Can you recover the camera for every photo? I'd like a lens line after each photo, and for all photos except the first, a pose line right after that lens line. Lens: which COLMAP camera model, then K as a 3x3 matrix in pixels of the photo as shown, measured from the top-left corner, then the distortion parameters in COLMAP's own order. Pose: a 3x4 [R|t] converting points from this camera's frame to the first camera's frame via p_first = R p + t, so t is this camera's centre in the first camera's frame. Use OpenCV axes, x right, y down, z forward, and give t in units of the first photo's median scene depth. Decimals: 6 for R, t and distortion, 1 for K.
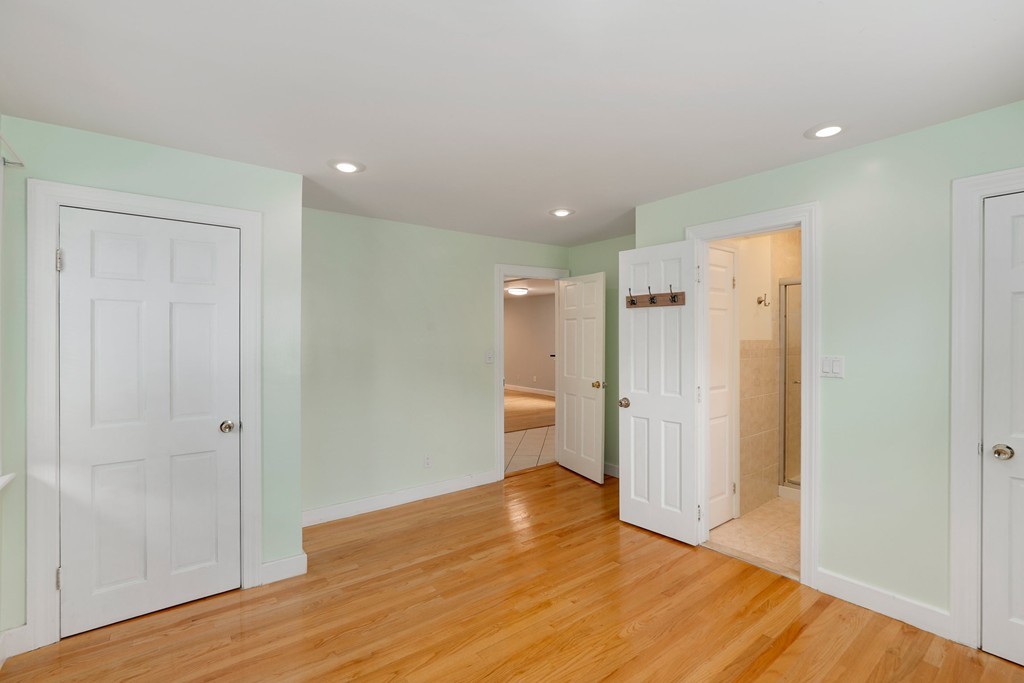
lens RADIAL K [[467.7, 0, 522.1], [0, 467.7, 341.5], [0, 0, 1]] dist [-0.018360, 0.005314]
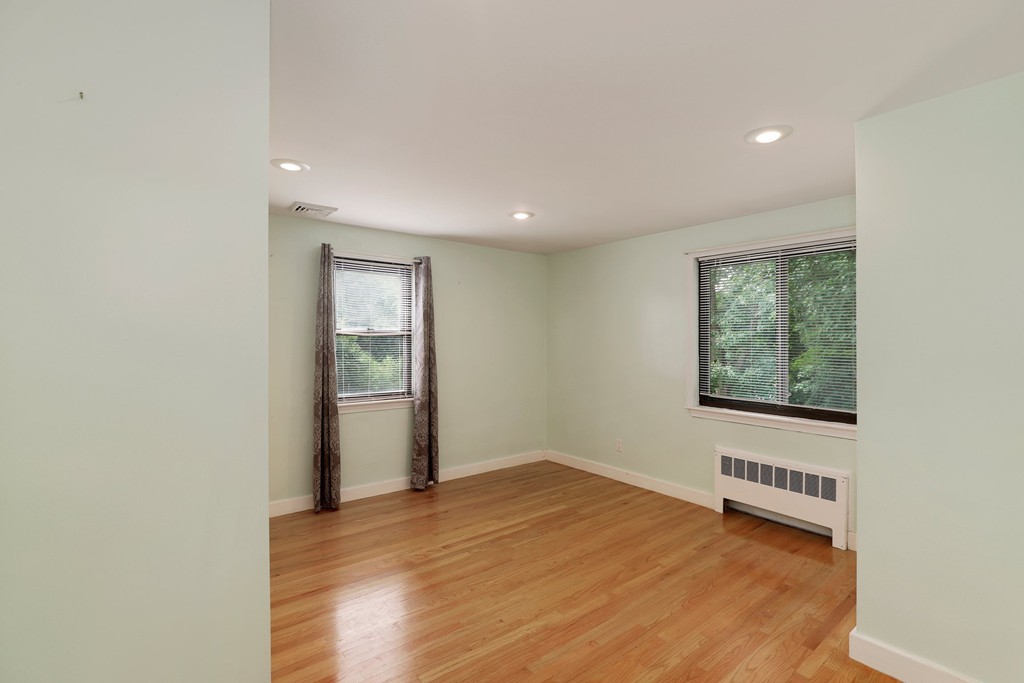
lens RADIAL K [[467.7, 0, 522.1], [0, 467.7, 341.5], [0, 0, 1]] dist [-0.018360, 0.005314]
pose [[-0.999976, 0.001007, -0.006799, 0.068031], [0.000928, 0.999931, 0.011671, -0.018674], [0.006810, 0.011665, -0.999909, 1.789151]]
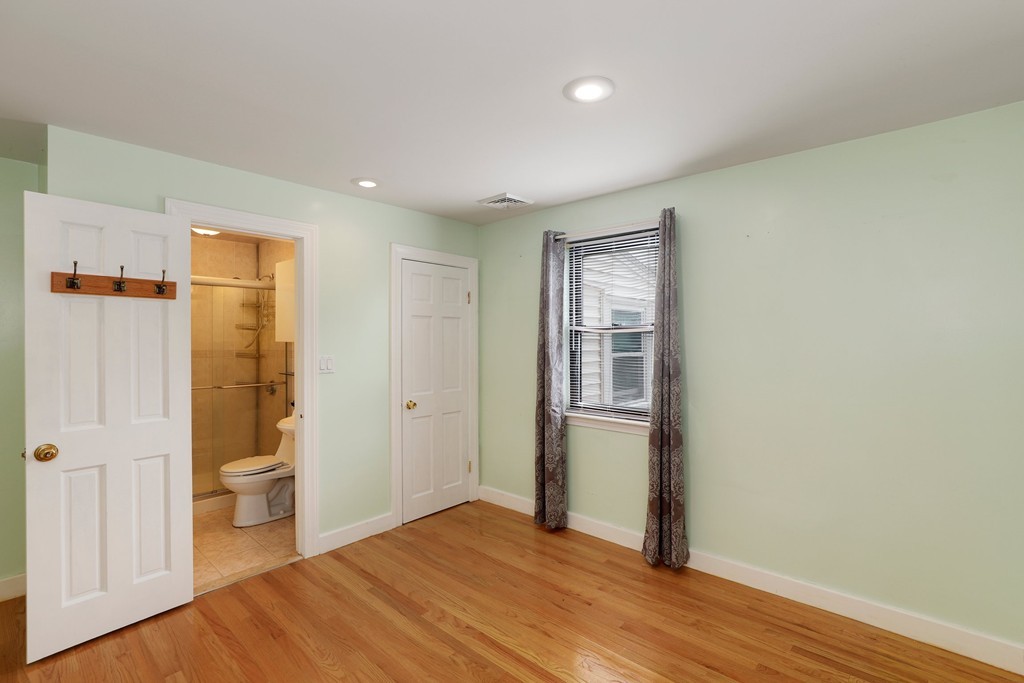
lens RADIAL K [[467.7, 0, 522.1], [0, 467.7, 341.5], [0, 0, 1]] dist [-0.018360, 0.005314]
pose [[-0.178481, -0.006124, 0.983924, -0.586442], [0.010262, 0.999915, 0.008085, -0.009901], [-0.983890, 0.011540, -0.178403, 0.660968]]
